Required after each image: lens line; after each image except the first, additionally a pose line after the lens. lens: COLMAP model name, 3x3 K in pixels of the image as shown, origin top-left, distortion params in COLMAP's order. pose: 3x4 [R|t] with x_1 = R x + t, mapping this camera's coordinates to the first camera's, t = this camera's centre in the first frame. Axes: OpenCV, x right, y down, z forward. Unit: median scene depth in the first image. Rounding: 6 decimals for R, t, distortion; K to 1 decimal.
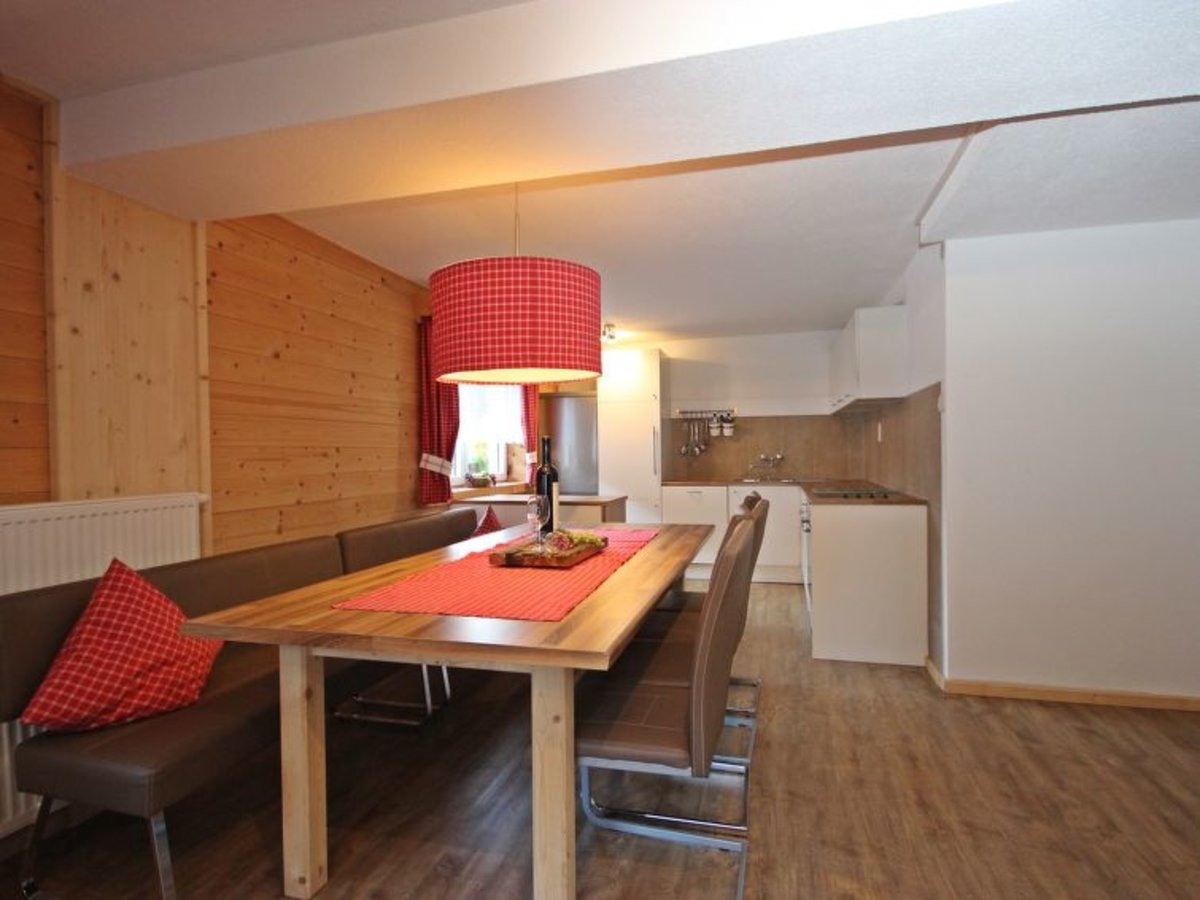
lens RADIAL K [[610.8, 0, 601.0], [0, 610.8, 454.7], [0, 0, 1]] dist [-0.002075, -0.001331]
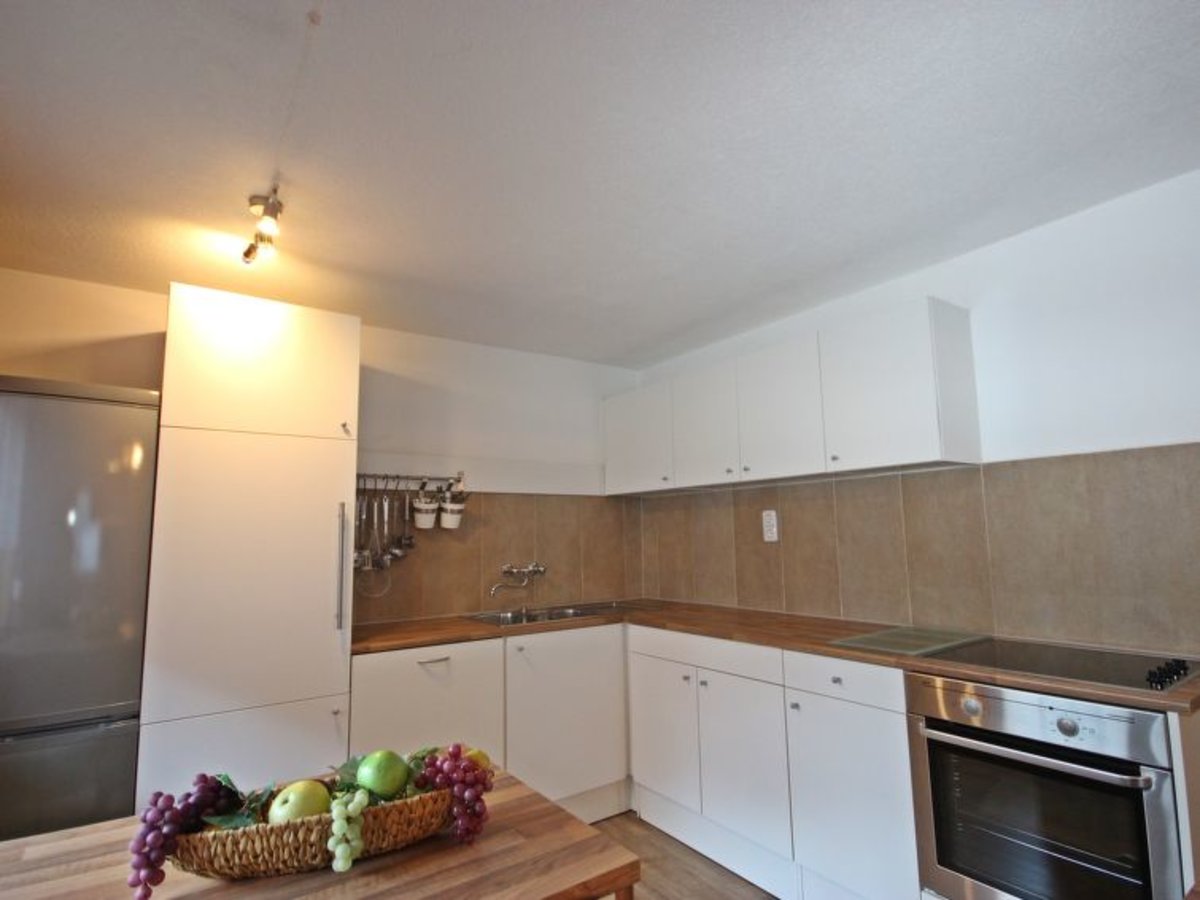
lens RADIAL K [[610.8, 0, 604.9], [0, 610.8, 456.8], [0, 0, 1]] dist [-0.002075, -0.001331]
pose [[0.617601, 0.102416, 0.779795, -0.112438], [0.010805, 0.990287, -0.138619, -0.018189], [-0.786418, 0.094037, 0.610495, 0.587220]]
